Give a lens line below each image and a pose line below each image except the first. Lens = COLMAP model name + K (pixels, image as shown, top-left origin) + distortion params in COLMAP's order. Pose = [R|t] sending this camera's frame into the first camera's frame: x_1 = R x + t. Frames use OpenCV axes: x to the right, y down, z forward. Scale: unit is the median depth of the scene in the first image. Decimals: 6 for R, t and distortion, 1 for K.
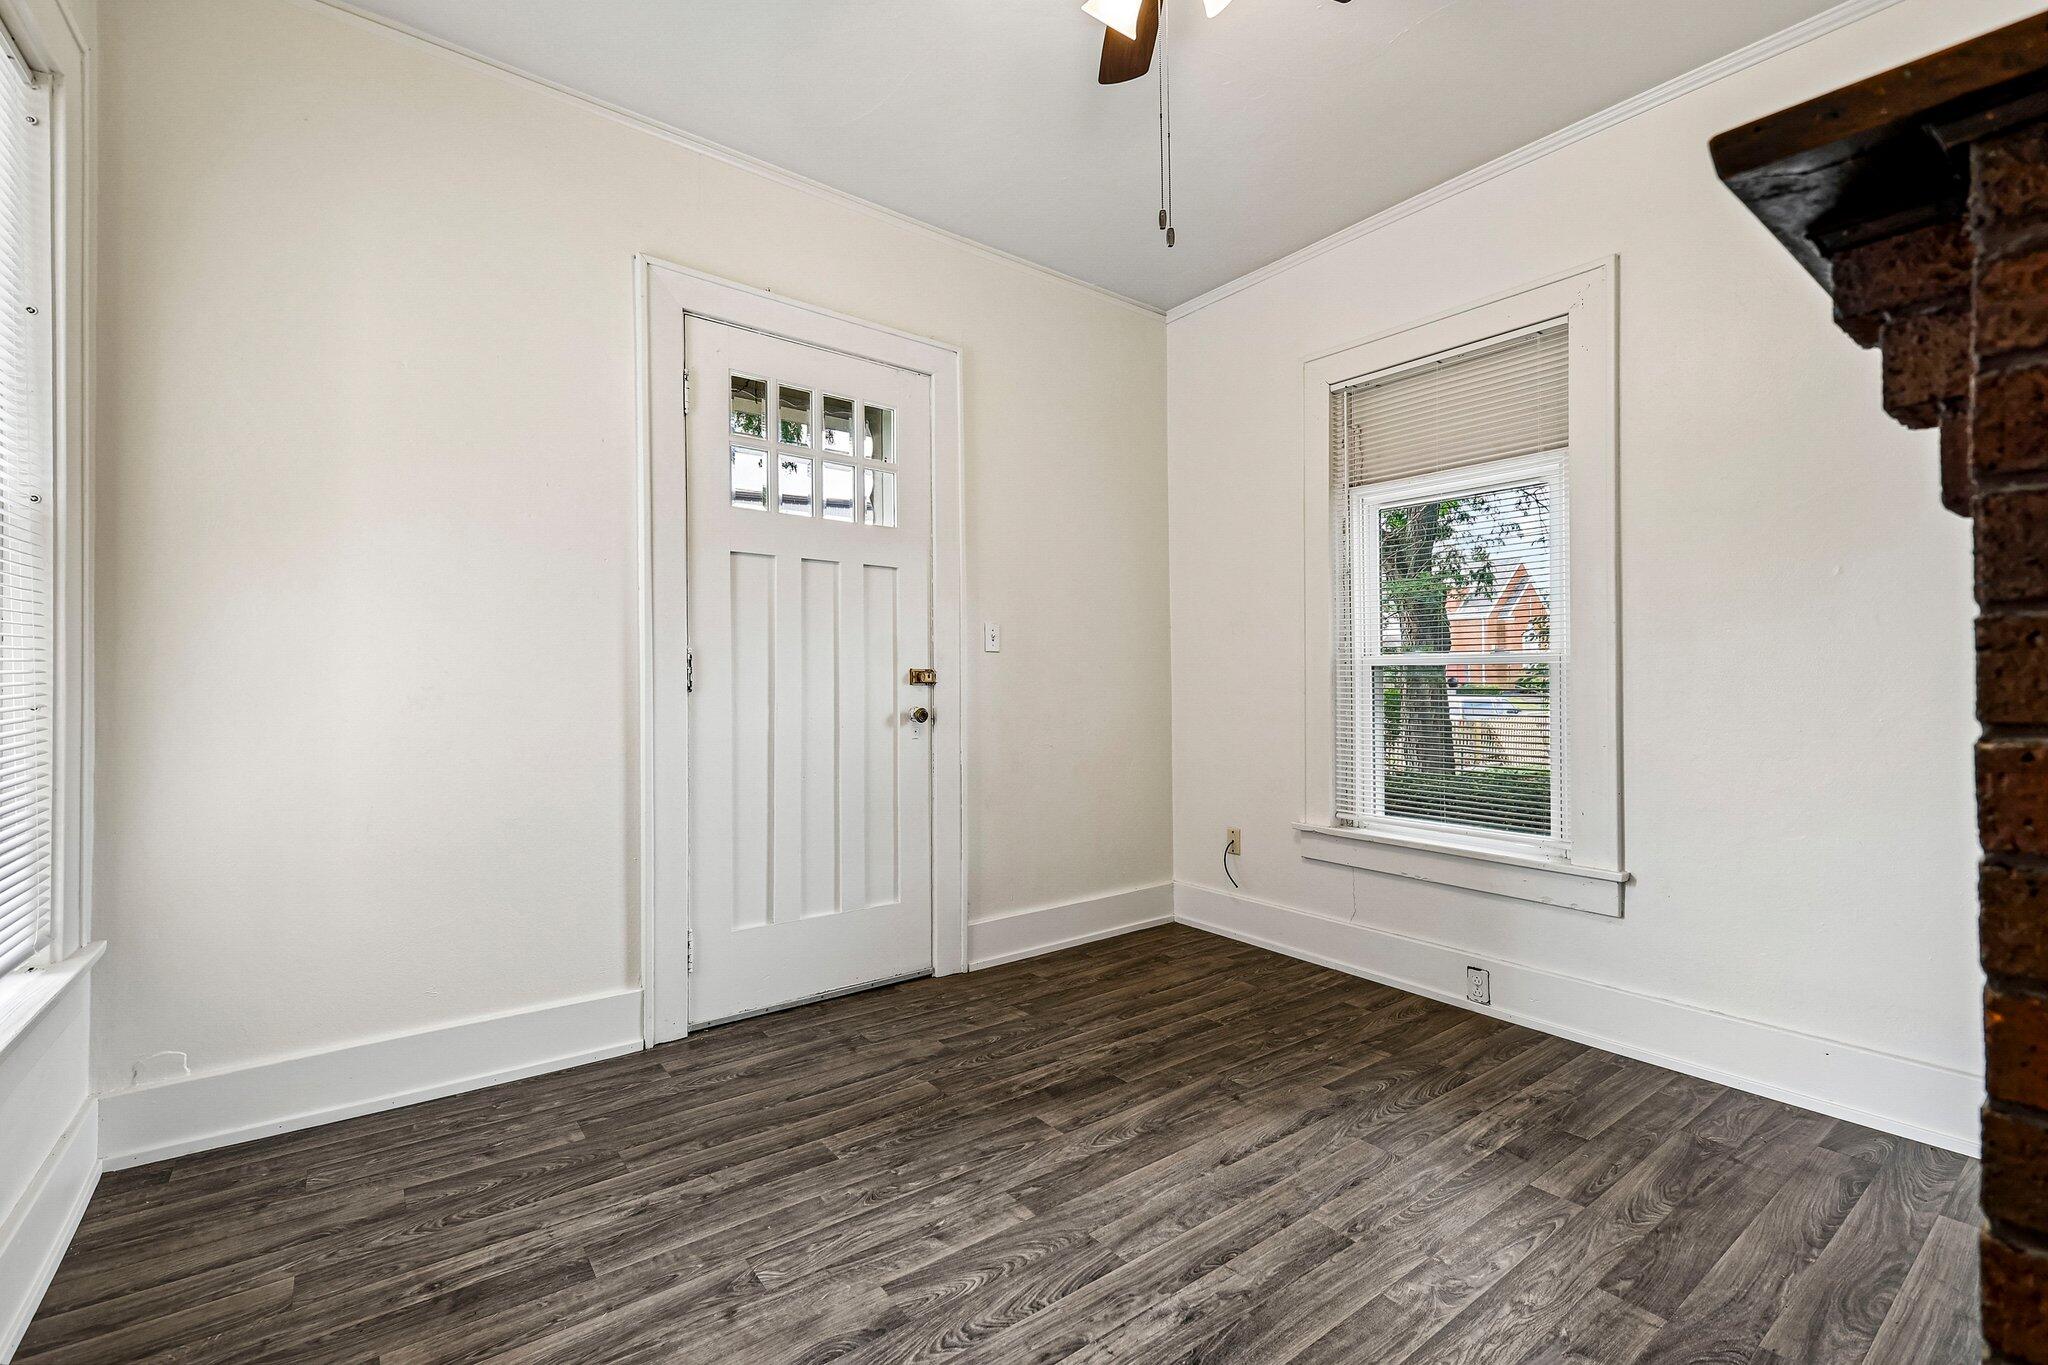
lens RADIAL K [[912.2, 0, 1065.9], [0, 912.2, 696.5], [0, 0, 1]] dist [0.003592, 0.000605]
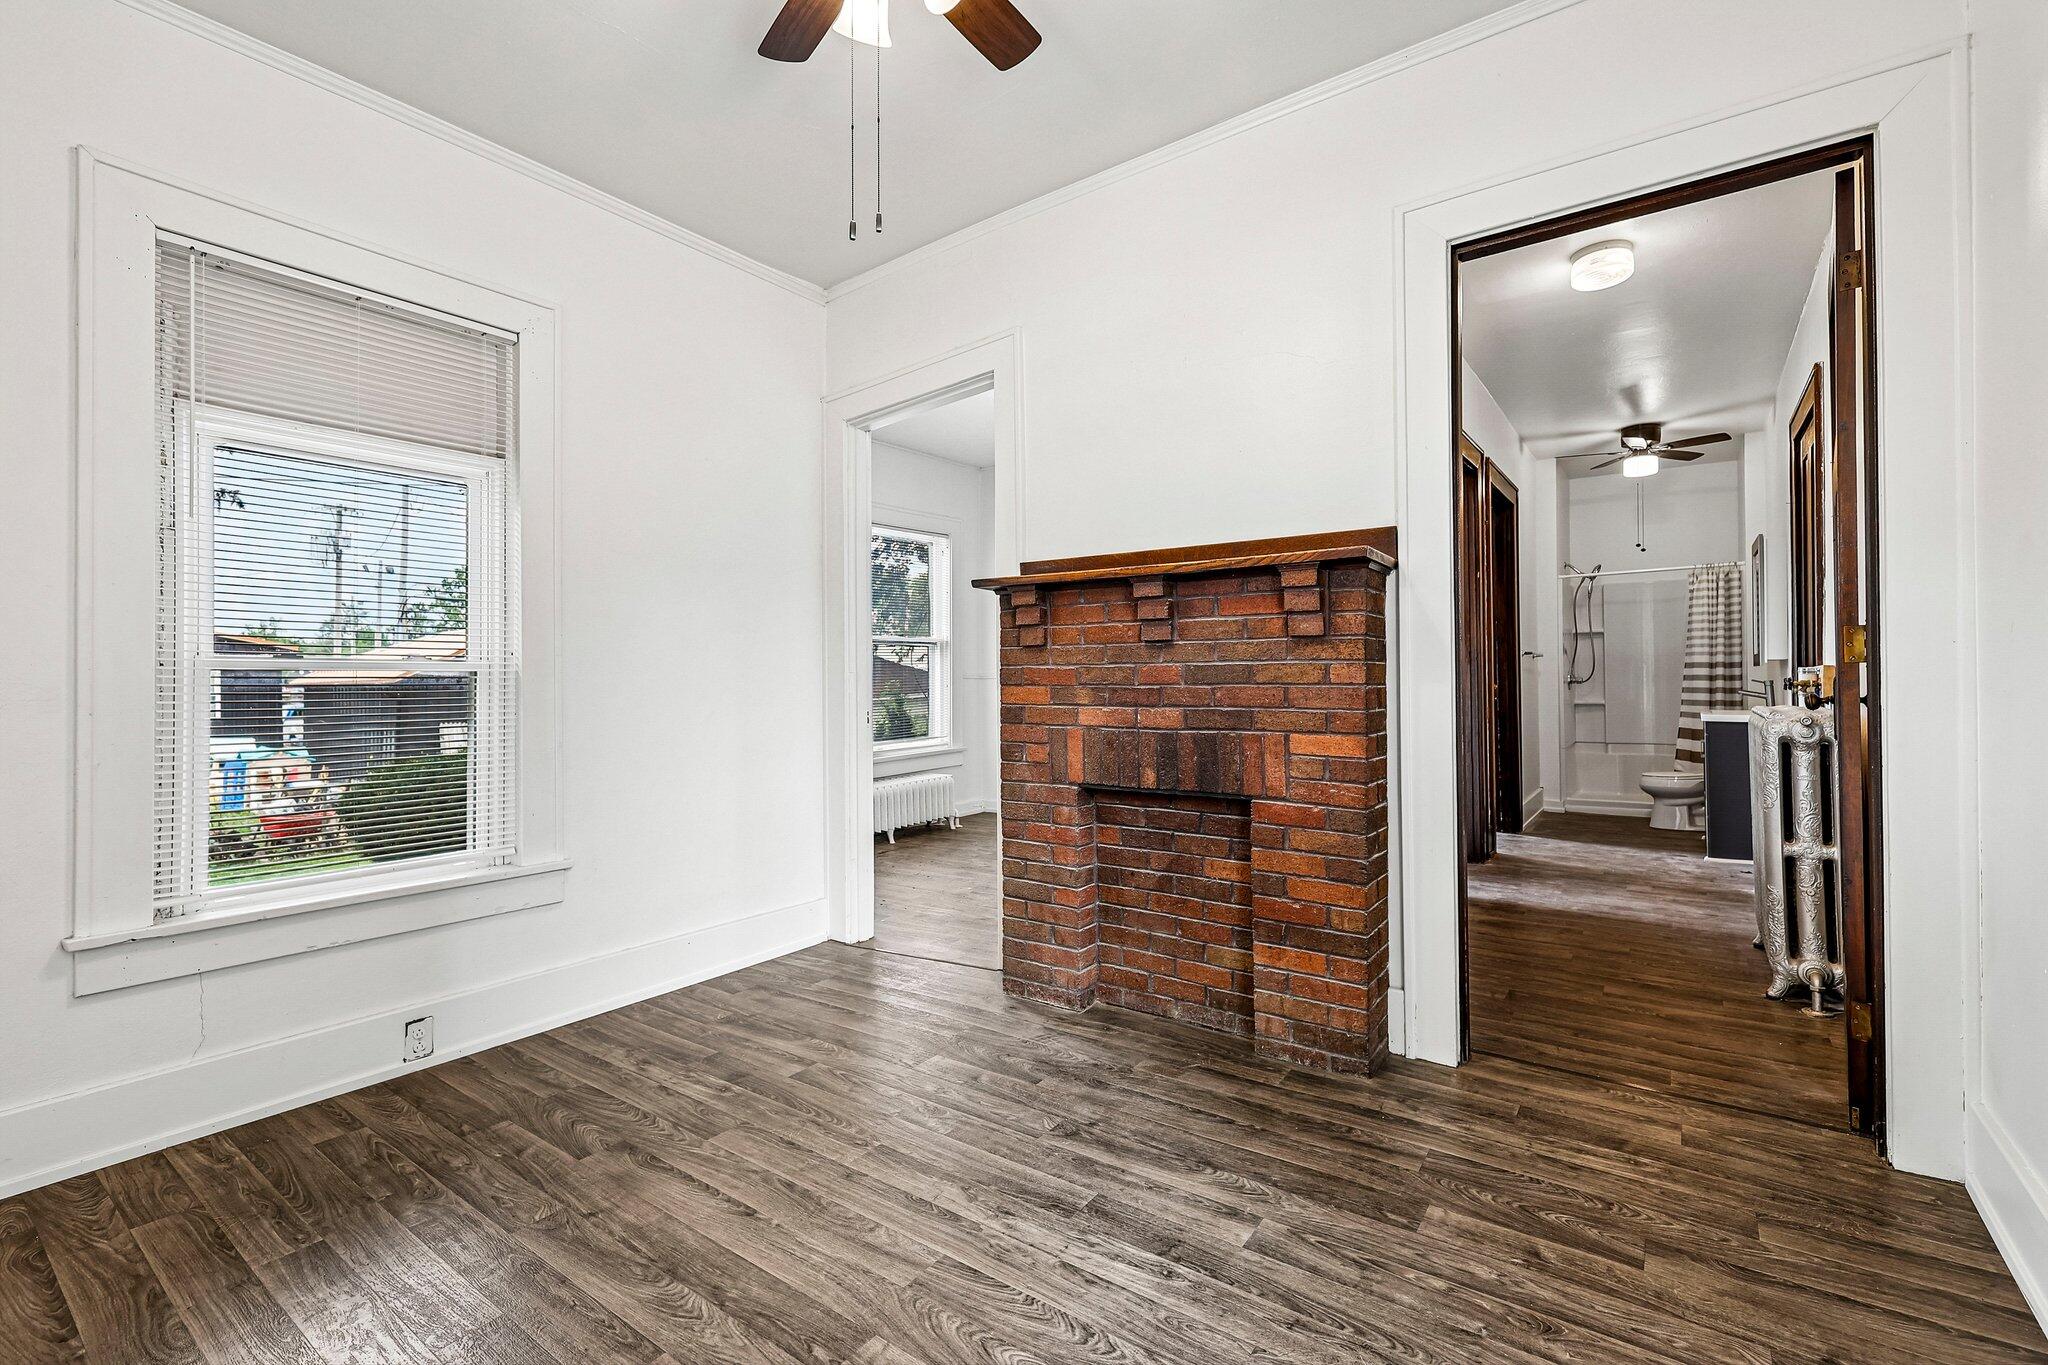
lens RADIAL K [[881.0, 0, 1022.5], [0, 881.0, 674.5], [0, 0, 1]] dist [-0.000228, -0.000257]
pose [[-0.261982, 0.017950, 0.964906, -0.798810], [0.033471, 0.999395, -0.009504, -0.003742], [-0.964492, 0.029806, -0.262424, 1.023847]]
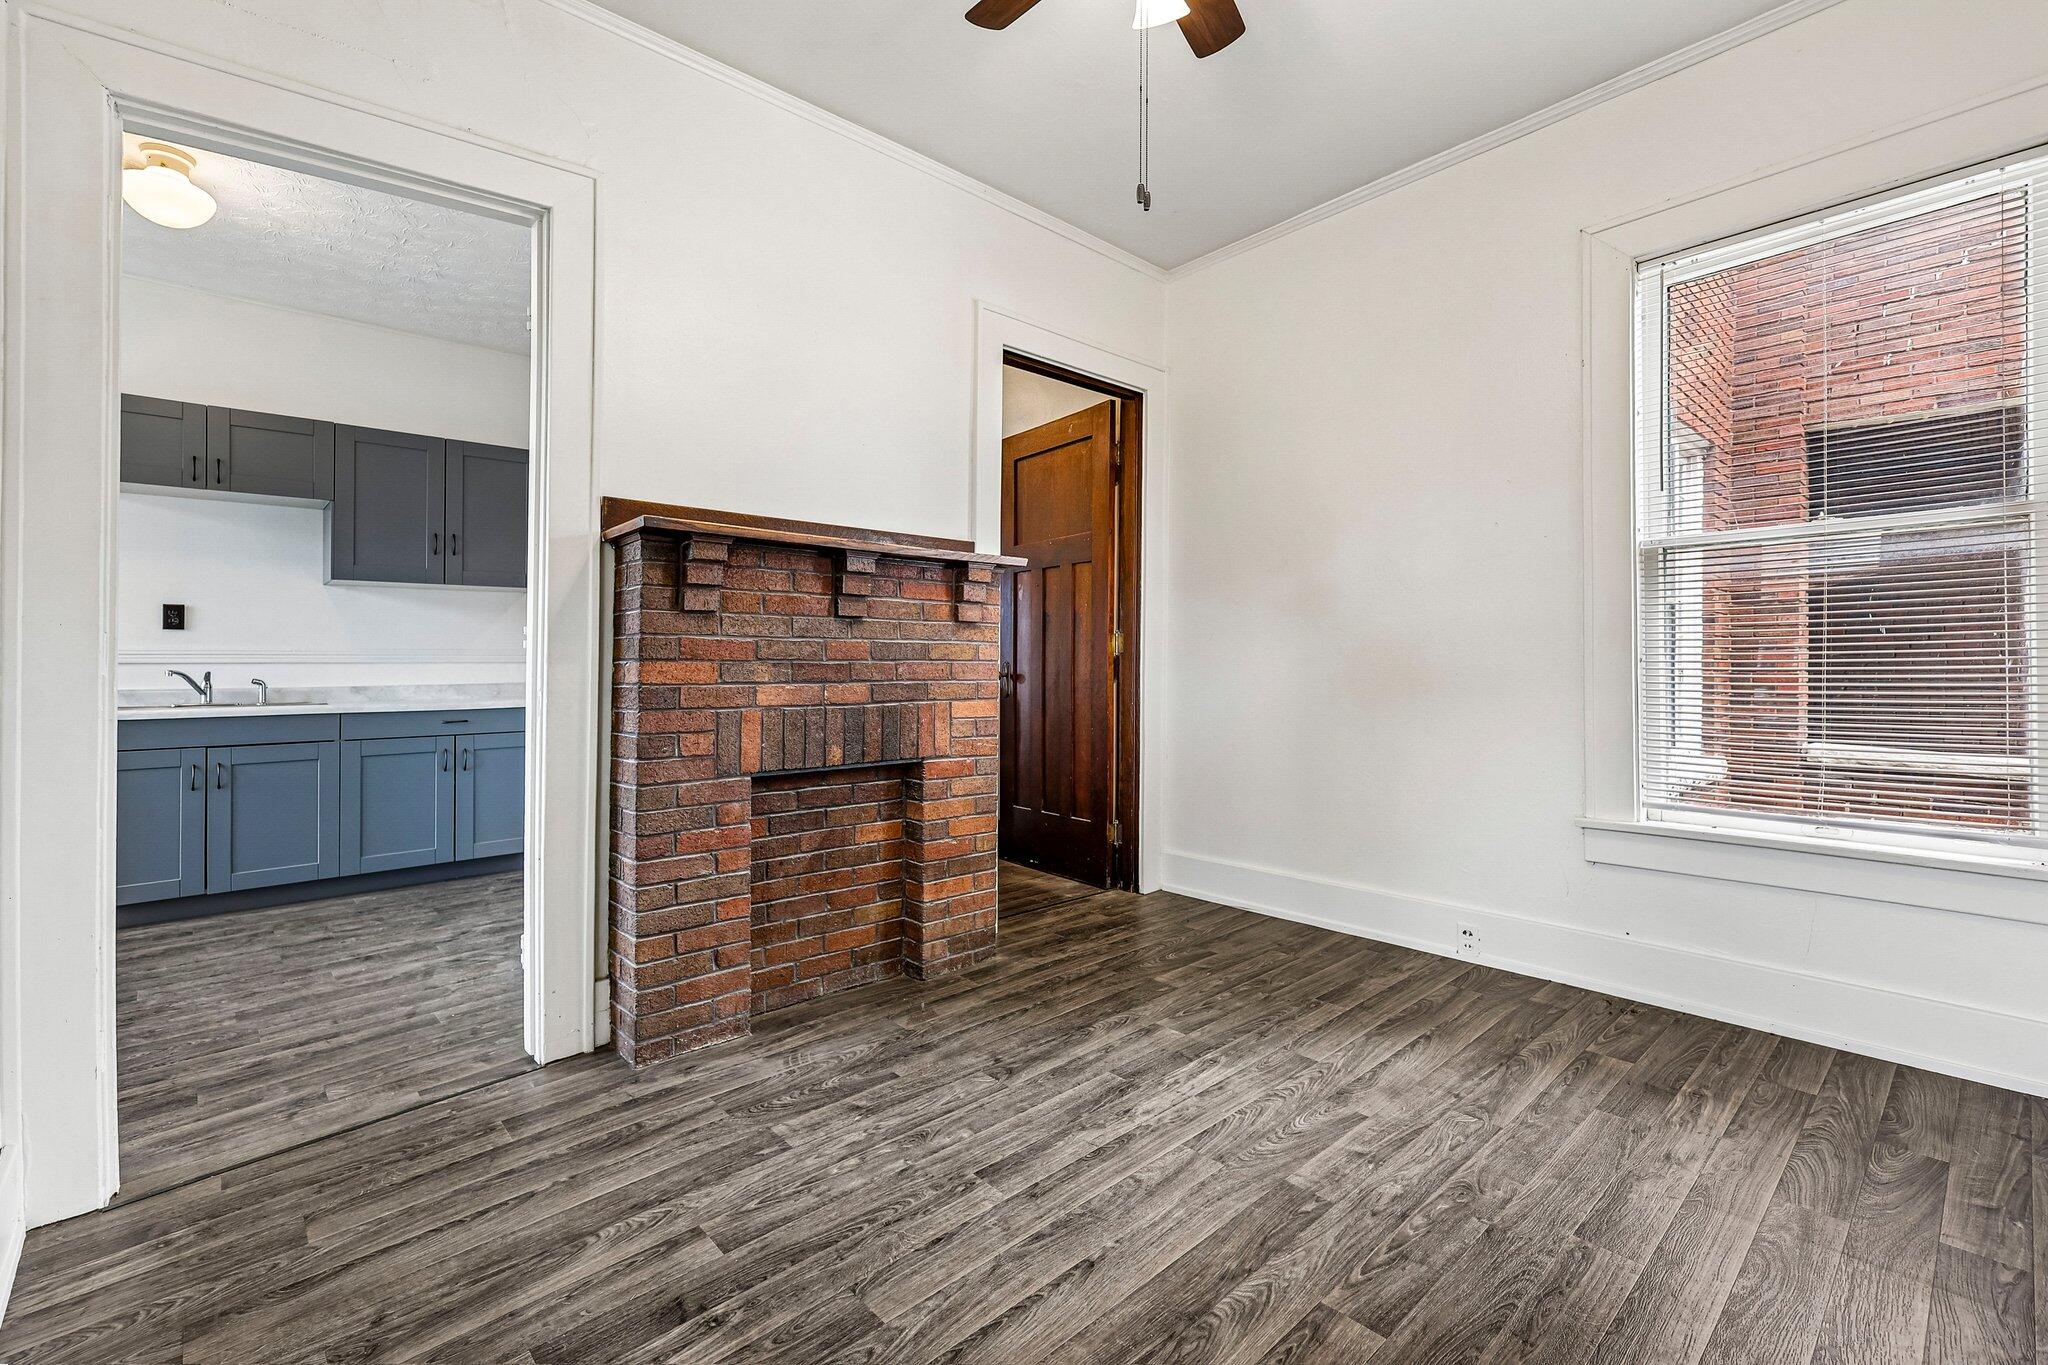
lens RADIAL K [[861.4, 0, 1024.0], [0, 861.4, 682.5], [0, 0, 1]] dist [0.002780, 0.000106]
pose [[-0.999003, 0.014653, -0.042178, 0.270513], [0.012900, 0.999054, 0.041535, -0.011657], [0.042746, 0.040950, -0.998246, 1.829666]]
